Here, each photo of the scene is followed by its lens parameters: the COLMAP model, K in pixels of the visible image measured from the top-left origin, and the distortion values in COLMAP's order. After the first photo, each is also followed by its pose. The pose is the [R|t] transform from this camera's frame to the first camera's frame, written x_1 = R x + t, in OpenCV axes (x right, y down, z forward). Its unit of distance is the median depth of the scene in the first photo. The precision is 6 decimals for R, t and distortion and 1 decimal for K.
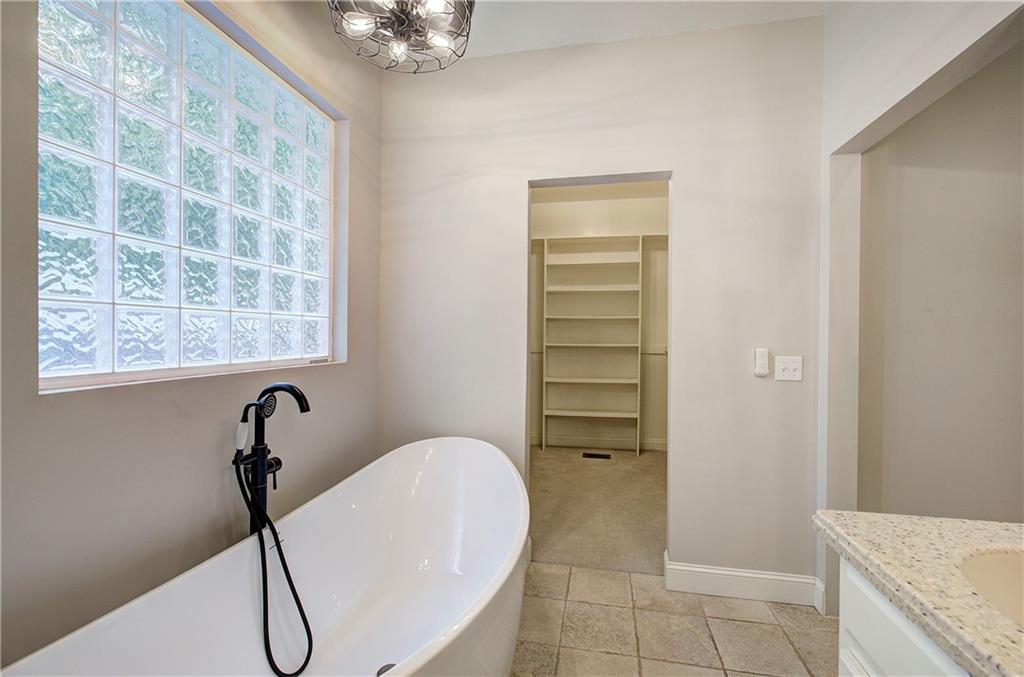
lens RADIAL K [[435.6, 0, 519.9], [0, 435.6, 337.1], [0, 0, 1]] dist [-0.007593, 0.001490]
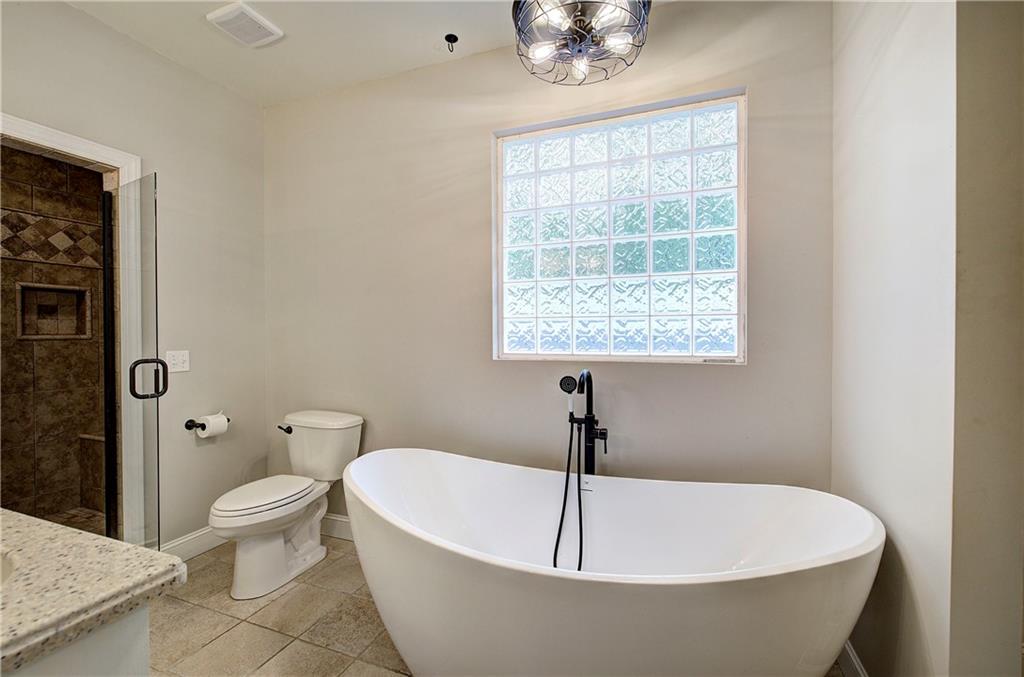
lens RADIAL K [[435.6, 0, 518.5], [0, 435.6, 339.0], [0, 0, 1]] dist [-0.007593, 0.001490]
pose [[-0.173501, 0.006612, -0.984812, 1.022108], [-0.000211, 0.999977, 0.006751, 0.002103], [0.984834, 0.001379, -0.173495, 1.318673]]
